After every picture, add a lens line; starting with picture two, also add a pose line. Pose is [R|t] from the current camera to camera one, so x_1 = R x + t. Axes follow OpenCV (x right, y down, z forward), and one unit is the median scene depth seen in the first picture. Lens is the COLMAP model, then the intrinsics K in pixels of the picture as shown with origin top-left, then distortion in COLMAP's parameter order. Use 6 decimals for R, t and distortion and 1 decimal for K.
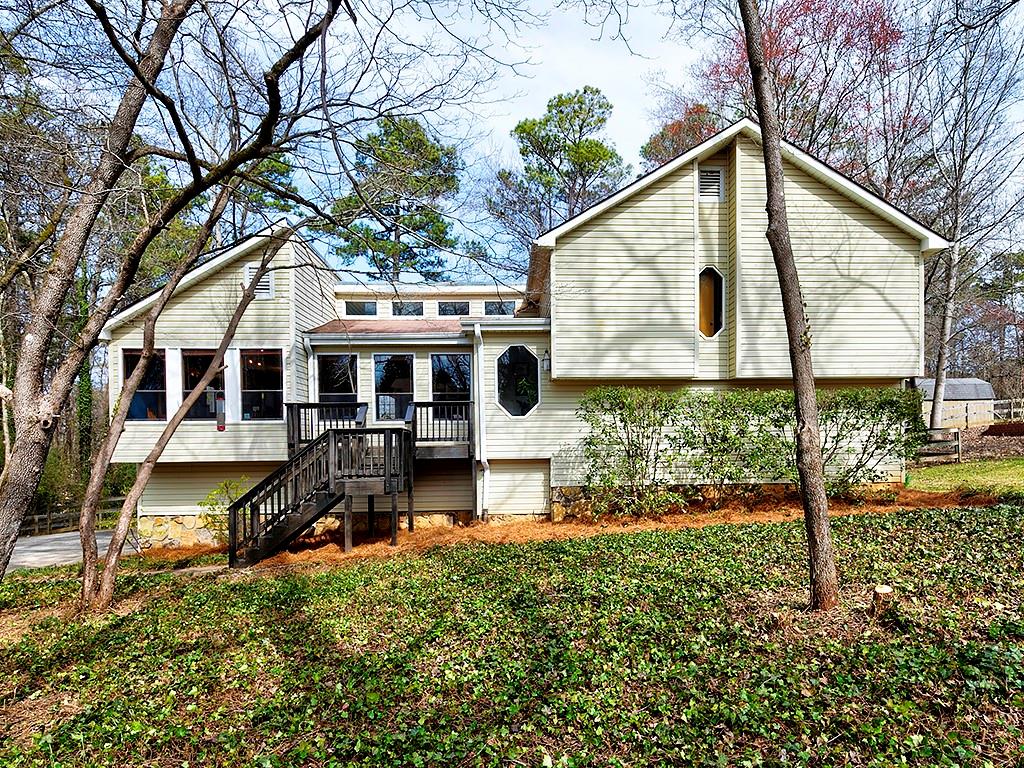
lens RADIAL K [[456.6, 0, 512.3], [0, 456.6, 403.0], [0, 0, 1]] dist [0.001430, 0.000108]
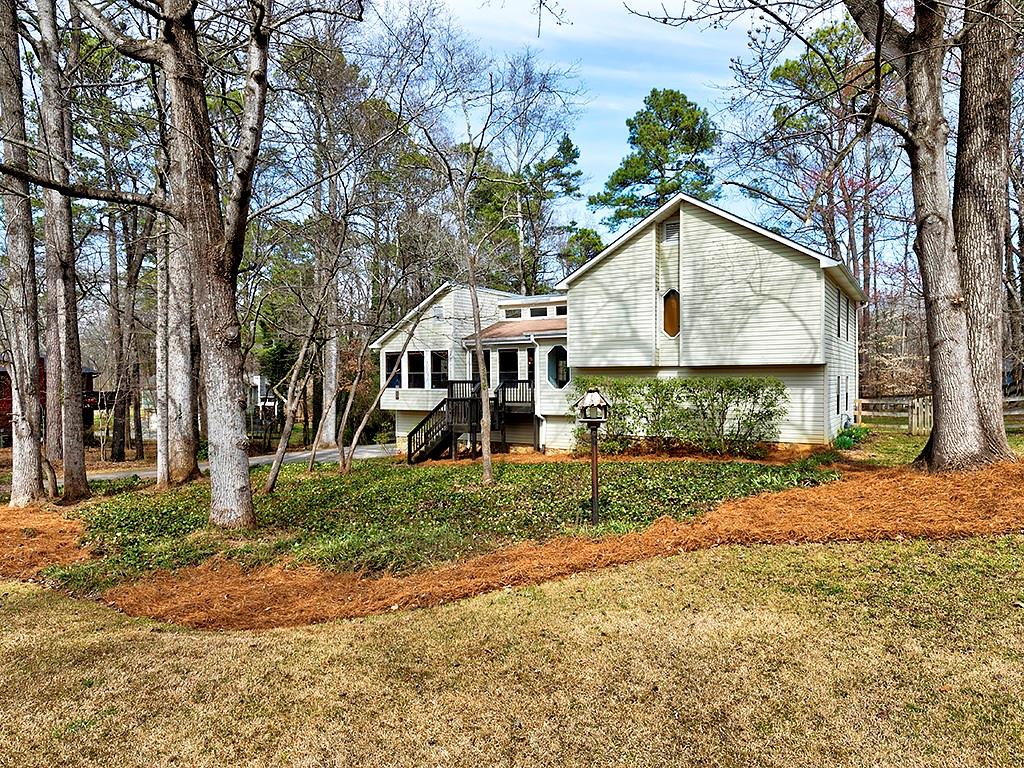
lens RADIAL K [[574.8, 0, 512.0], [0, 574.8, 384.0], [0, 0, 1]] dist [-0.000533, -0.000049]
pose [[0.844942, 0.008047, -0.534798, 0.985522], [0.000966, 0.999862, 0.016572, -0.023713], [0.534857, -0.014519, 0.844818, -0.845813]]
